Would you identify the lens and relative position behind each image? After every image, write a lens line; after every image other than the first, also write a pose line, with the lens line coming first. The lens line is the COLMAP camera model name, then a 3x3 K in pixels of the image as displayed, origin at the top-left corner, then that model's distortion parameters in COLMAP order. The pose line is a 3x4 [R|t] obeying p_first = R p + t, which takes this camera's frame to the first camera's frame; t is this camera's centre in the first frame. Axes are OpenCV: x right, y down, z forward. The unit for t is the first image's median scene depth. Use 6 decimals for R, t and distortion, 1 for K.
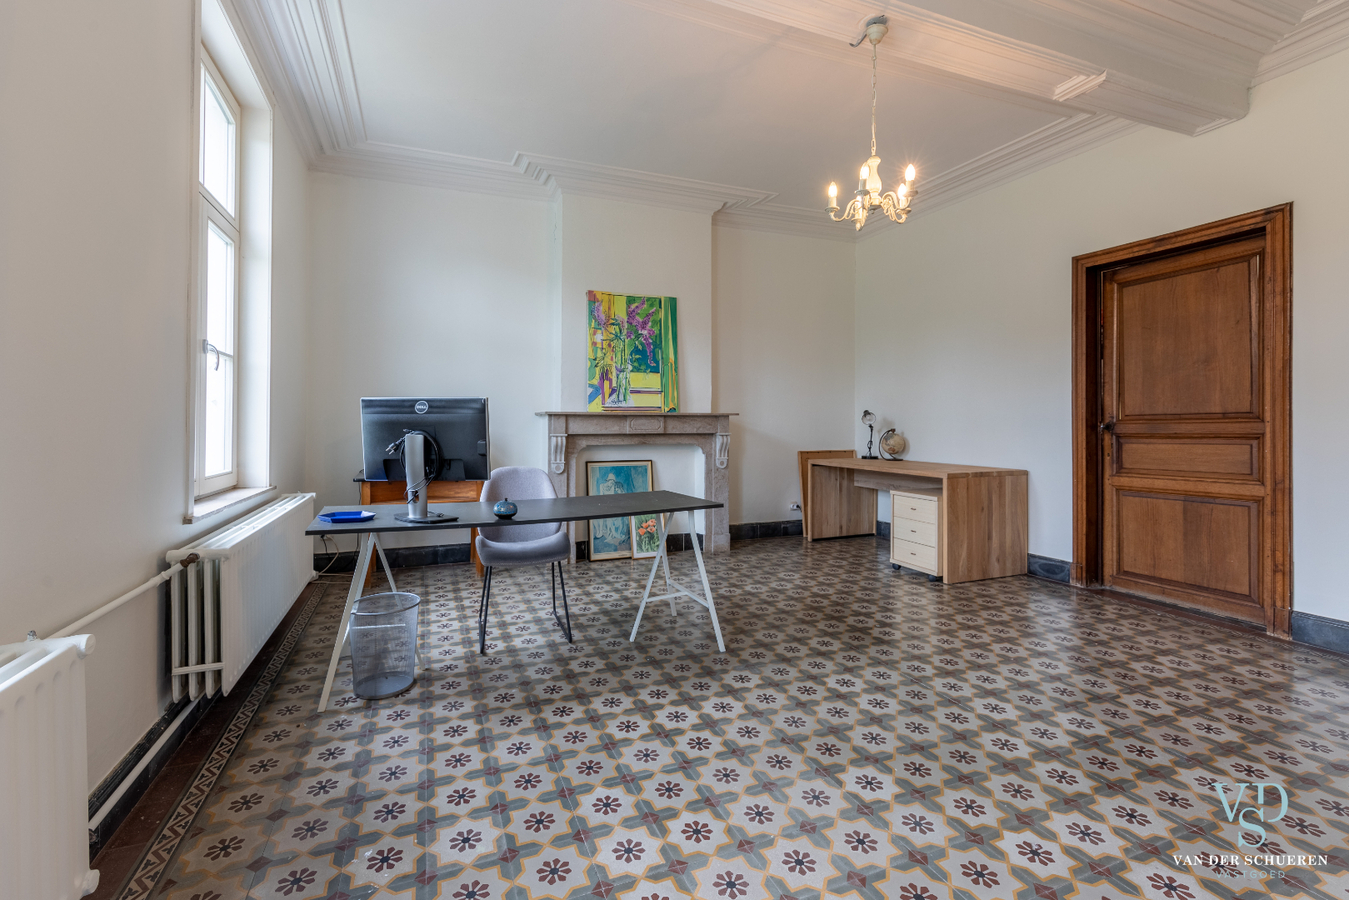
lens RADIAL K [[610.9, 0, 655.0], [0, 610.9, 428.2], [0, 0, 1]] dist [0.004026, -0.001058]
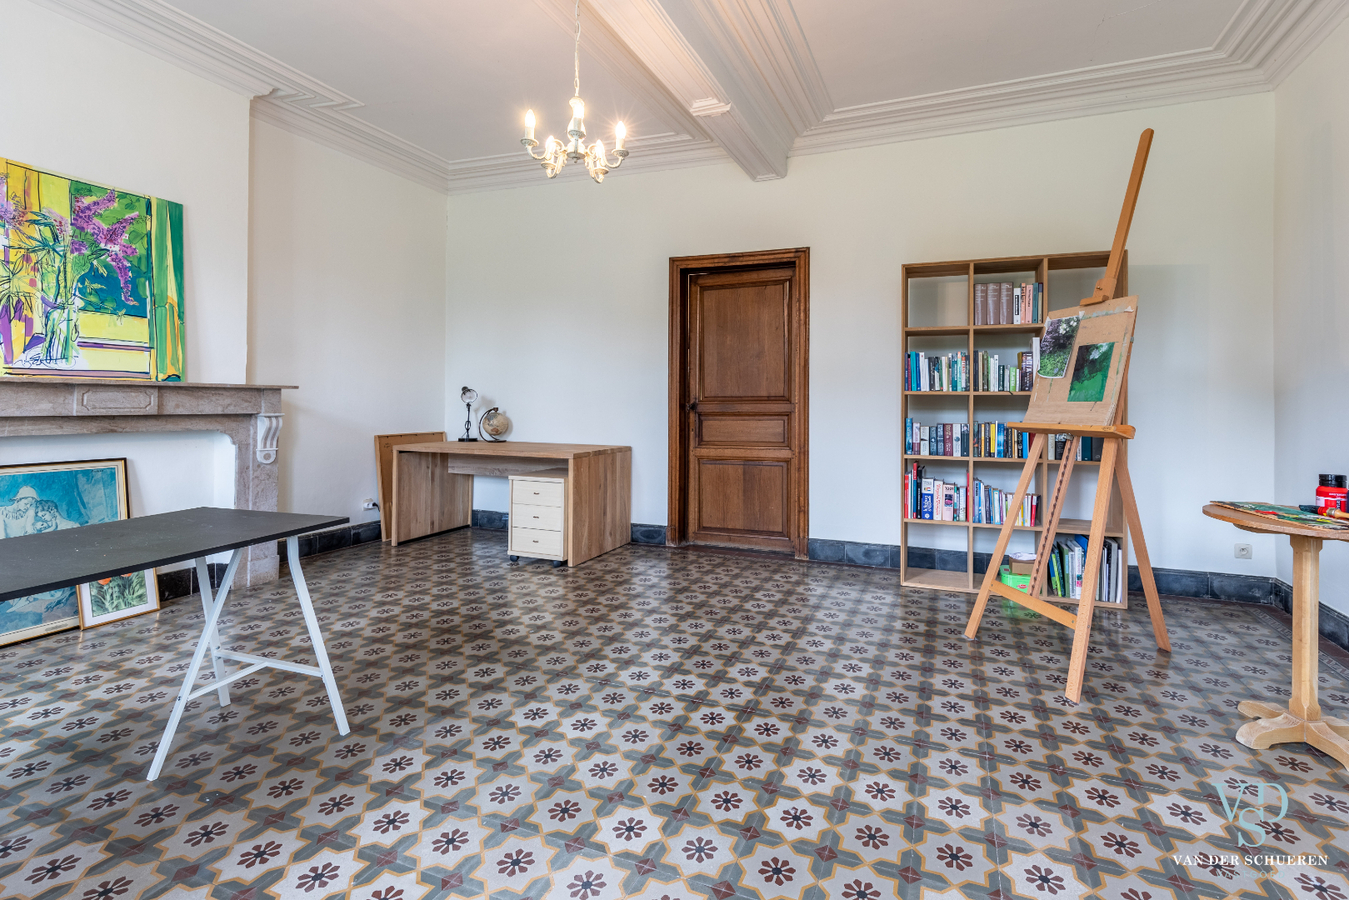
lens RADIAL K [[610.9, 0, 734.2], [0, 610.9, 400.7], [0, 0, 1]] dist [0.004026, -0.001058]
pose [[0.643656, 0.009736, 0.765253, -0.109338], [-0.003106, 0.999944, -0.010109, -0.001643], [-0.765309, 0.004130, 0.643650, 0.179234]]
